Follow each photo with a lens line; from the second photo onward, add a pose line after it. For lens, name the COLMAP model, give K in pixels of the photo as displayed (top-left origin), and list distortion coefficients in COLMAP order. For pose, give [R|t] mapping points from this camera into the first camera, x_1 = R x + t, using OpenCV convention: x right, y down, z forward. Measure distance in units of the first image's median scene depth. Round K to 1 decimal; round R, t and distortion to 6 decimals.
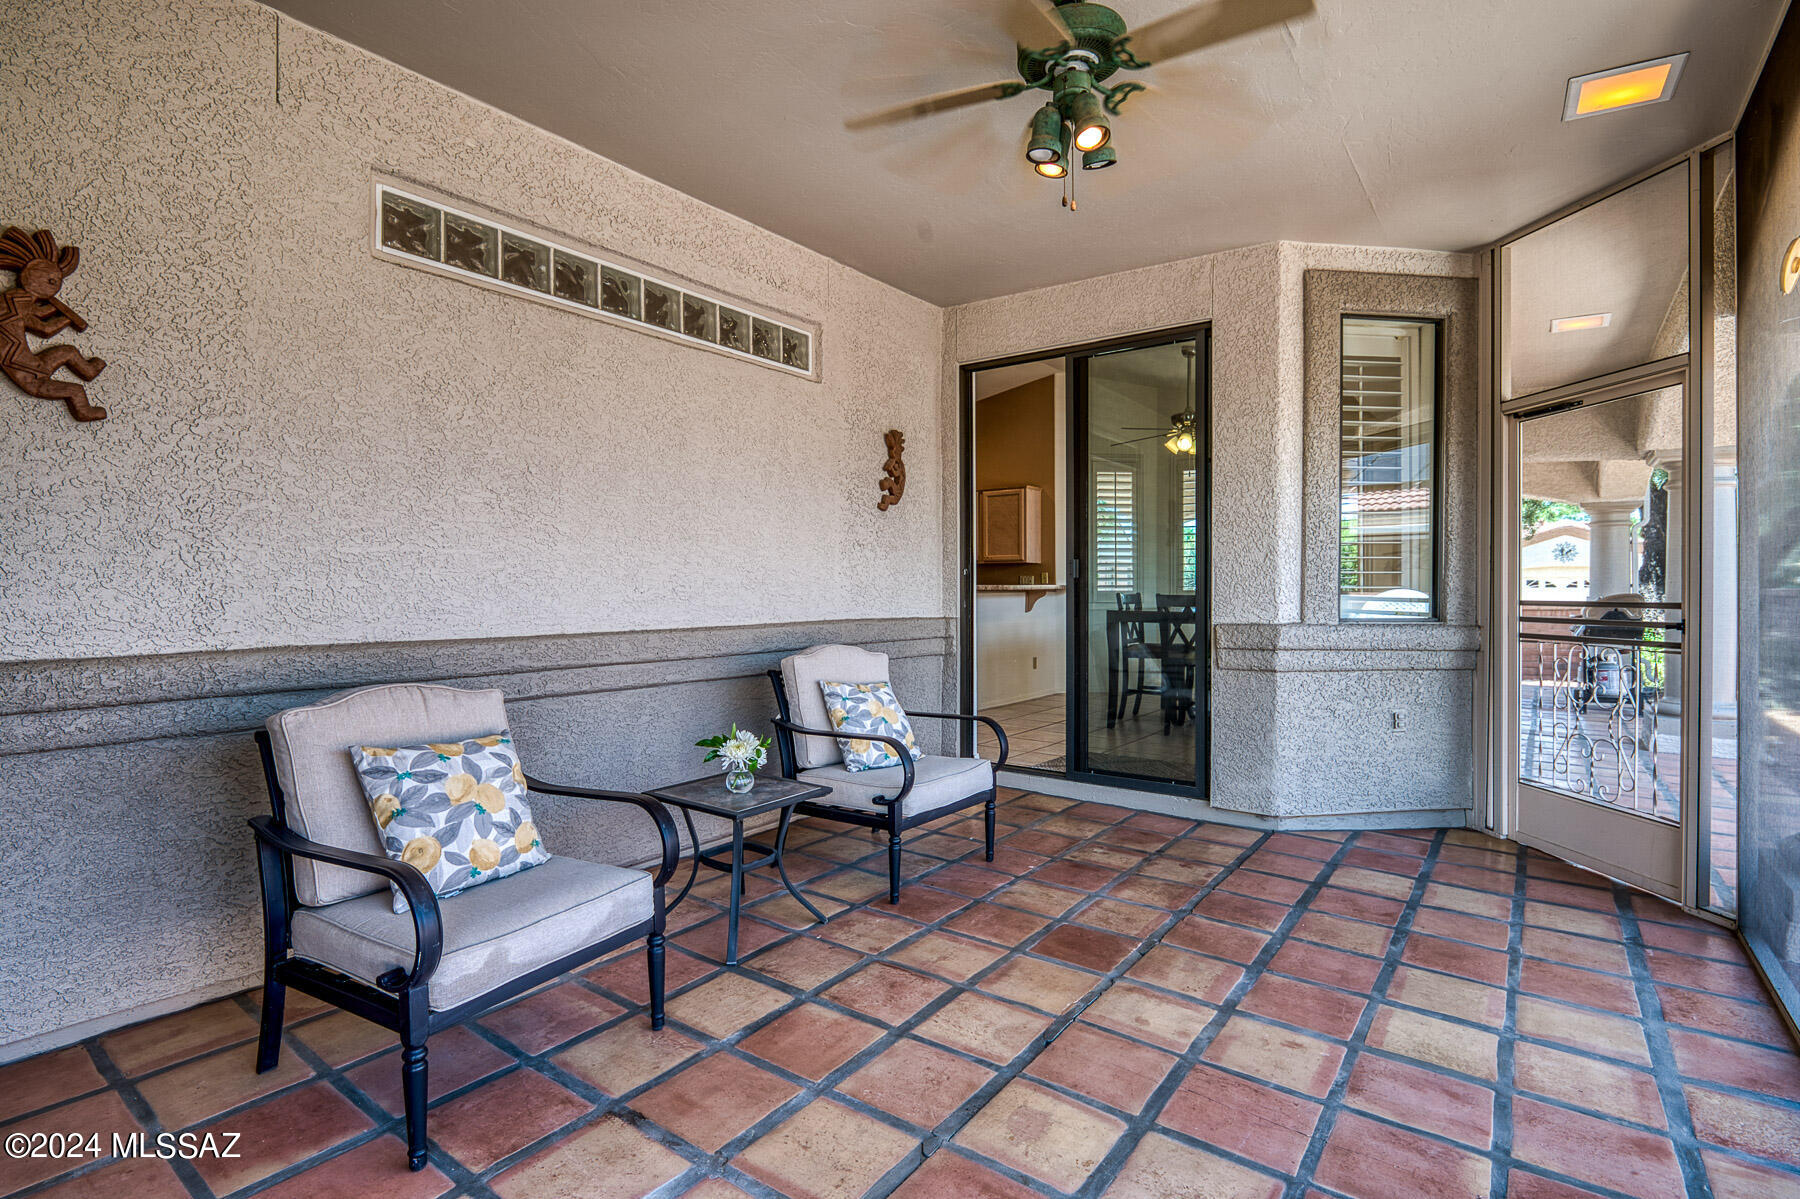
lens RADIAL K [[888.5, 0, 904.6], [0, 888.5, 597.3], [0, 0, 1]] dist [-0.008746, -0.002688]
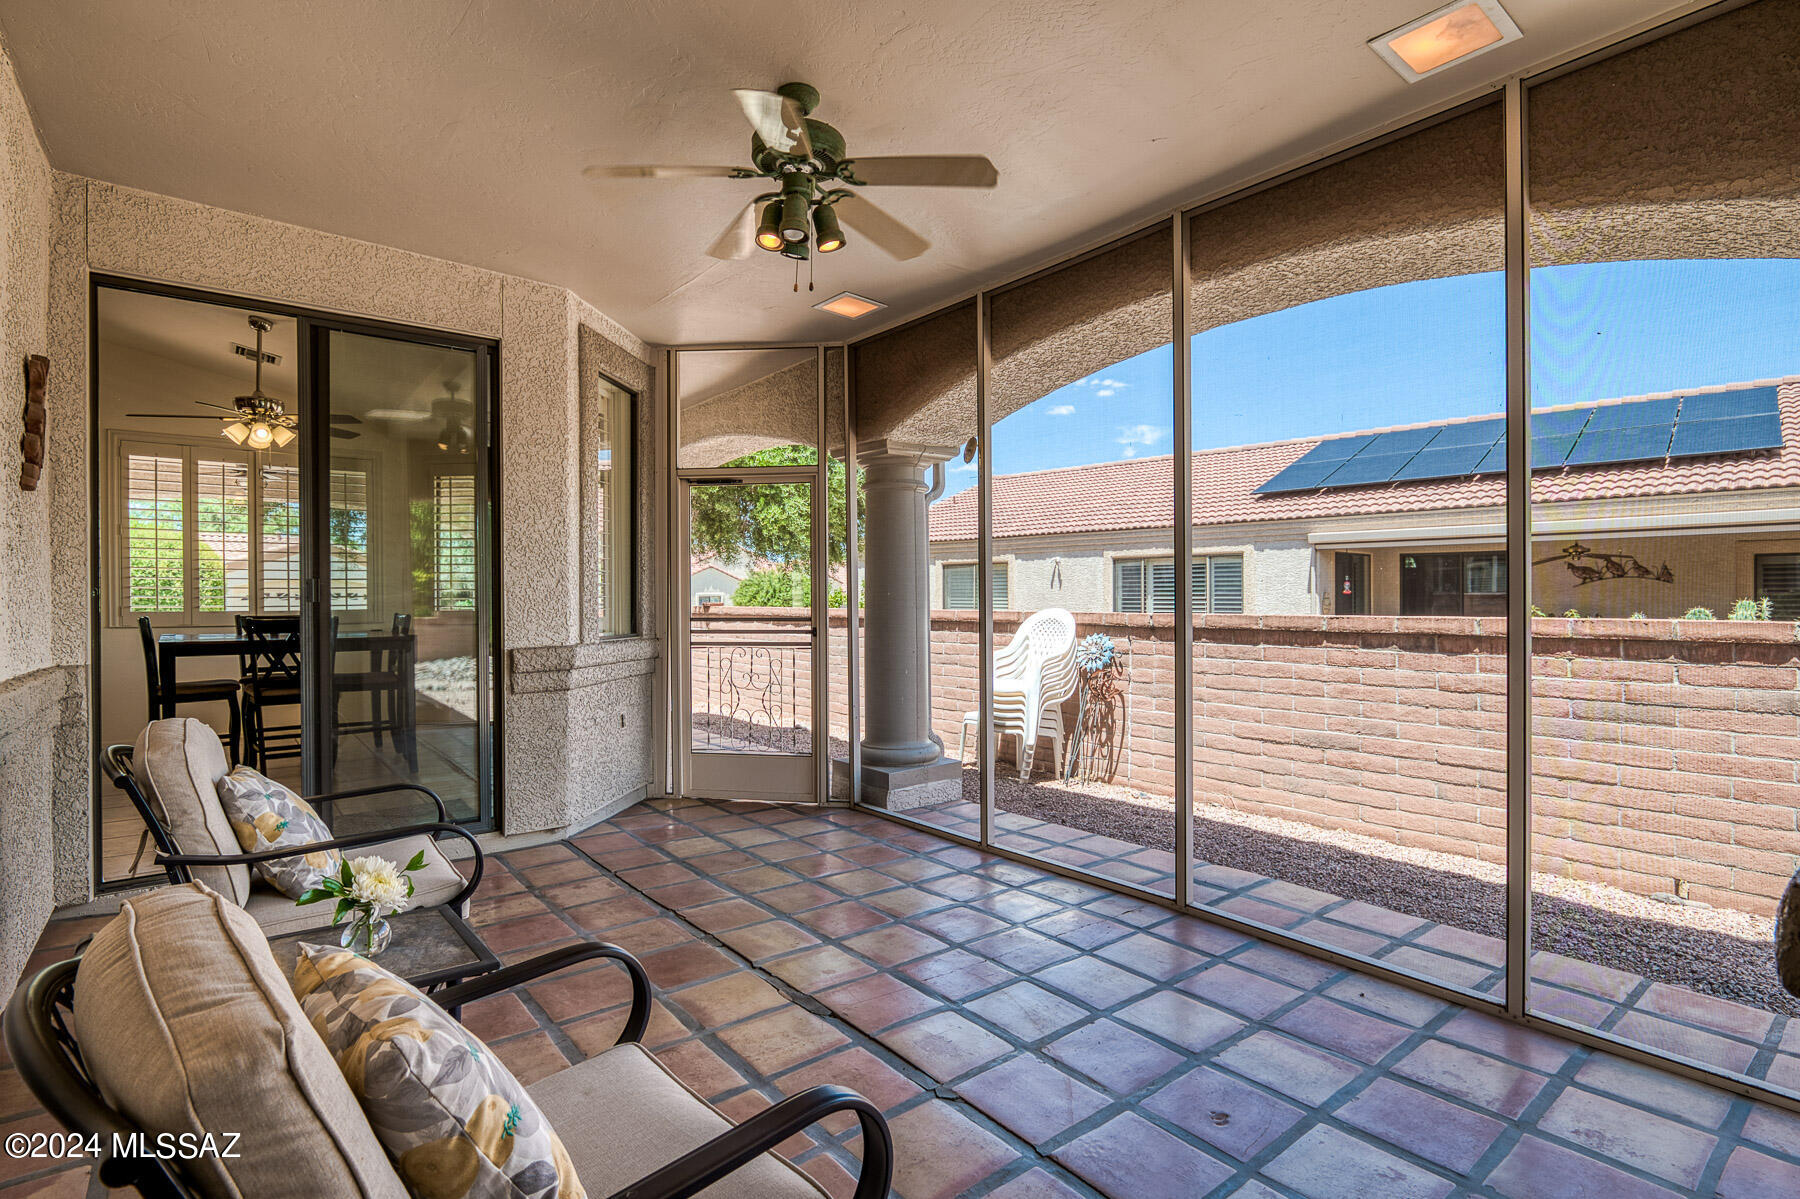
lens RADIAL K [[888.5, 0, 902.2], [0, 888.5, 595.3], [0, 0, 1]] dist [-0.008746, -0.002688]
pose [[0.235541, -0.000270, 0.971864, -0.656516], [0.015251, 0.999878, -0.003418, -0.025490], [-0.971745, 0.015627, 0.235517, 0.443199]]
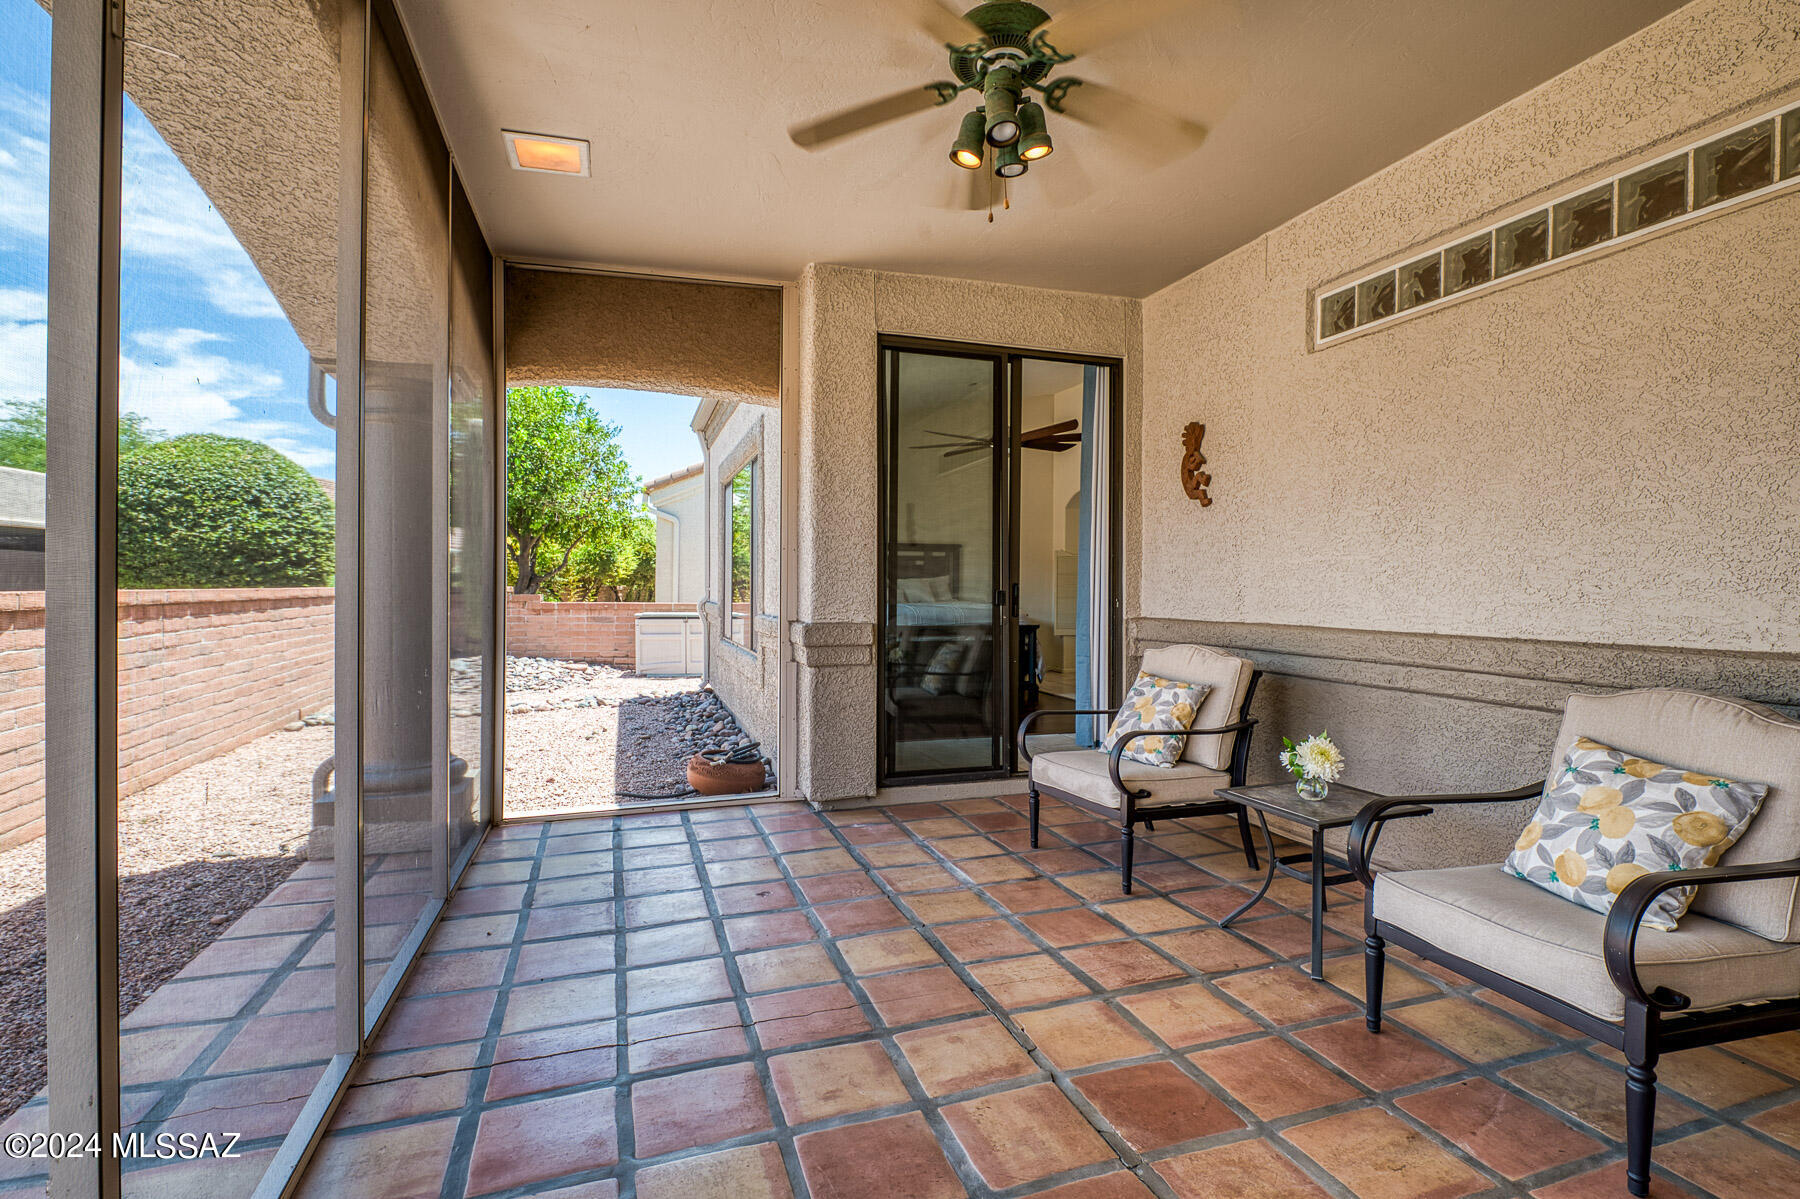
lens RADIAL K [[888.5, 0, 910.0], [0, 888.5, 591.1], [0, 0, 1]] dist [-0.008746, -0.002688]
pose [[-0.588520, 0.012971, -0.808378, 0.788823], [-0.000754, 0.999862, 0.016593, -0.022968], [0.808482, 0.010375, -0.588429, 1.119943]]
